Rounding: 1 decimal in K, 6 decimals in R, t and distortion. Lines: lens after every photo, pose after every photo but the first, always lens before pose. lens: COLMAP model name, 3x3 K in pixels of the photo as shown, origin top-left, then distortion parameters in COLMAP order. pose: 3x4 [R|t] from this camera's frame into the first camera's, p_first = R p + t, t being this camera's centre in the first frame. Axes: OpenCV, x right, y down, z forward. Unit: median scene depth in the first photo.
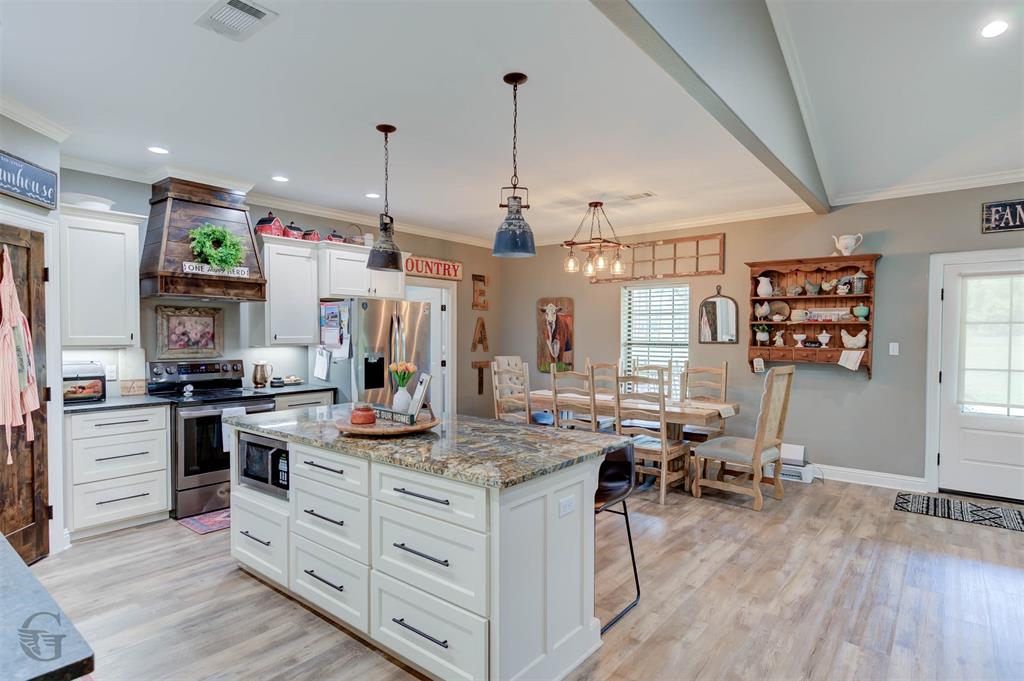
lens RADIAL K [[531.1, 0, 534.5], [0, 531.1, 343.6], [0, 0, 1]] dist [0.000996, 0.000125]
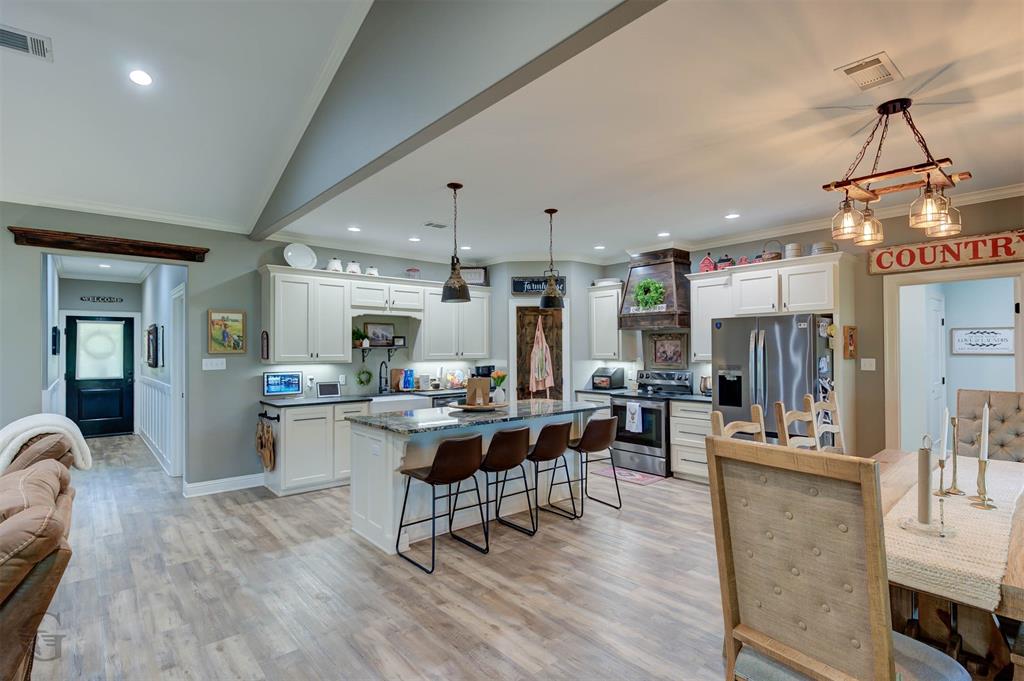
lens RADIAL K [[504.9, 0, 510.9], [0, 504.9, 347.1], [0, 0, 1]] dist [-0.002324, -0.002505]
pose [[-0.193299, -0.009580, -0.981093, 0.804723], [-0.013362, 0.999885, -0.007131, -0.017372], [0.981049, 0.011731, -0.193405, 0.866527]]
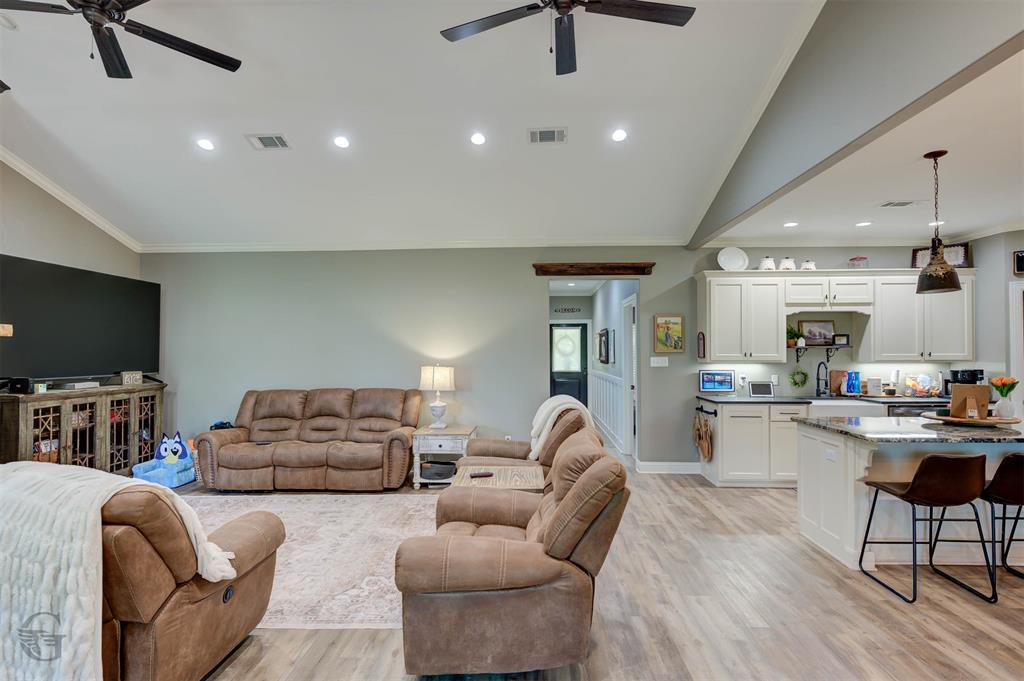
lens RADIAL K [[504.9, 0, 510.9], [0, 504.9, 347.1], [0, 0, 1]] dist [-0.002324, -0.002505]
pose [[-0.816898, -0.006560, -0.576744, 0.896284], [-0.010834, 0.999933, 0.003972, -0.017367], [0.576680, 0.009494, -0.816915, 0.842163]]
